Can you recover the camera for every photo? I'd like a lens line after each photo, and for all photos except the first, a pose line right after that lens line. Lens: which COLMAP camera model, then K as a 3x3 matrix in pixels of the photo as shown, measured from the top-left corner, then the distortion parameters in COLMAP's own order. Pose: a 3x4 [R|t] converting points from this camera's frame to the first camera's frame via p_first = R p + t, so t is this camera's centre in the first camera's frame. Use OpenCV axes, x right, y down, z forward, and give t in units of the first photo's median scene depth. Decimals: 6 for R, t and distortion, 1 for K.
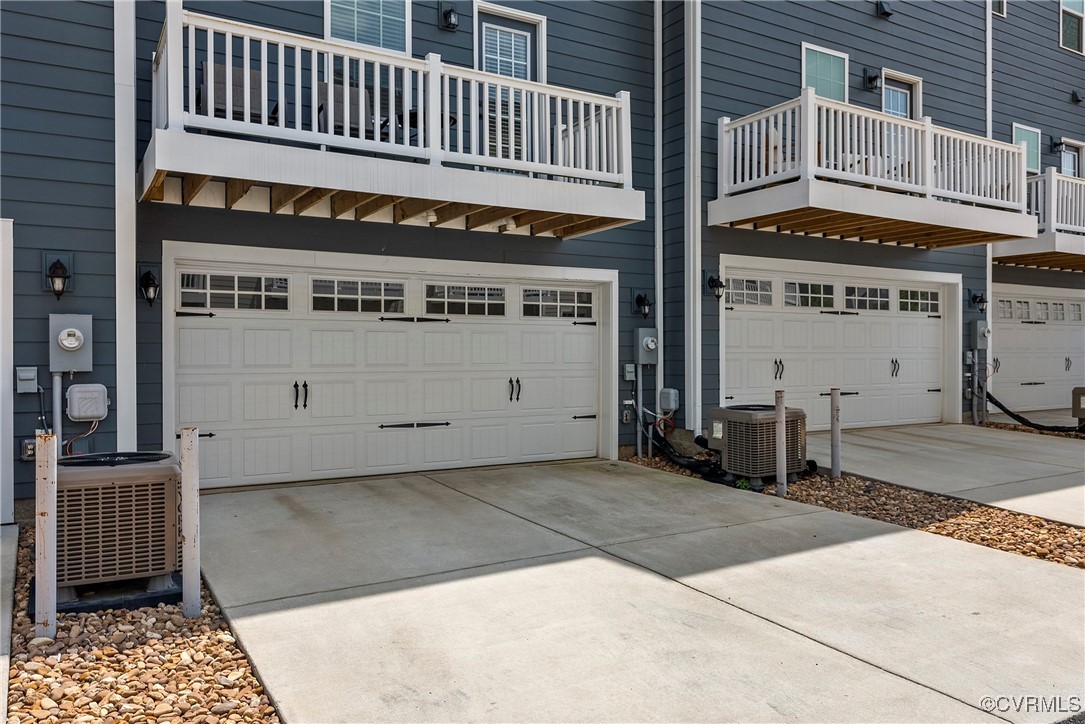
lens RADIAL K [[818.0, 0, 541.5], [0, 818.0, 356.6], [0, 0, 1]] dist [-0.000140, 0.000896]
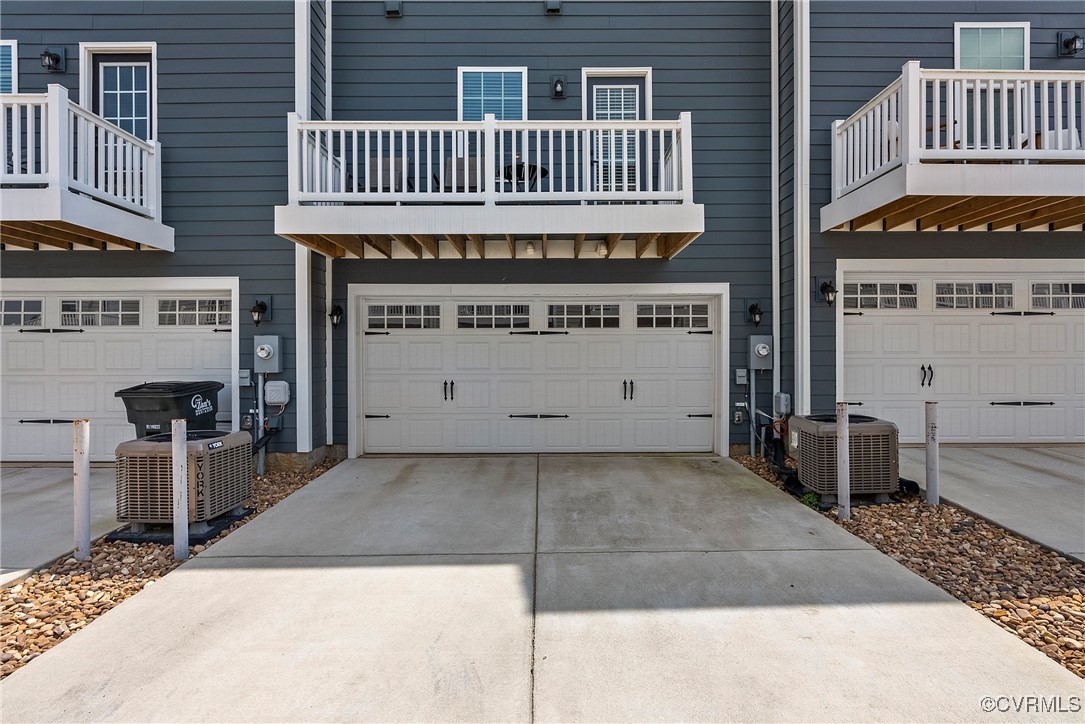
lens RADIAL K [[539.4, 0, 540.3], [0, 539.4, 357.1], [0, 0, 1]] dist [-0.007063, 0.001092]
pose [[0.855129, -0.000722, -0.518415, 0.289521], [0.000724, 1.000000, -0.000197, -0.007769], [0.518415, -0.000207, 0.855129, 0.295666]]
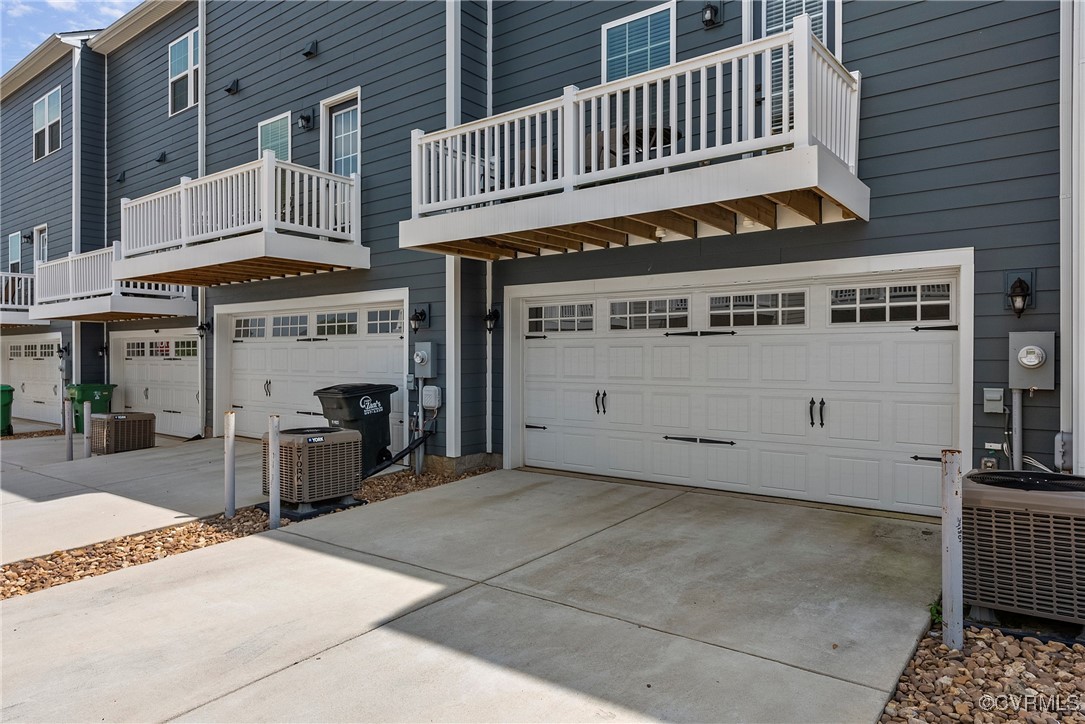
lens RADIAL K [[683.4, 0, 538.3], [0, 683.4, 357.7], [0, 0, 1]] dist [-0.002464, -0.000674]
pose [[0.355707, 0.002549, -0.934594, 0.565935], [-0.001935, 0.999996, 0.001991, -0.017911], [0.934596, 0.001100, 0.355710, 0.541114]]
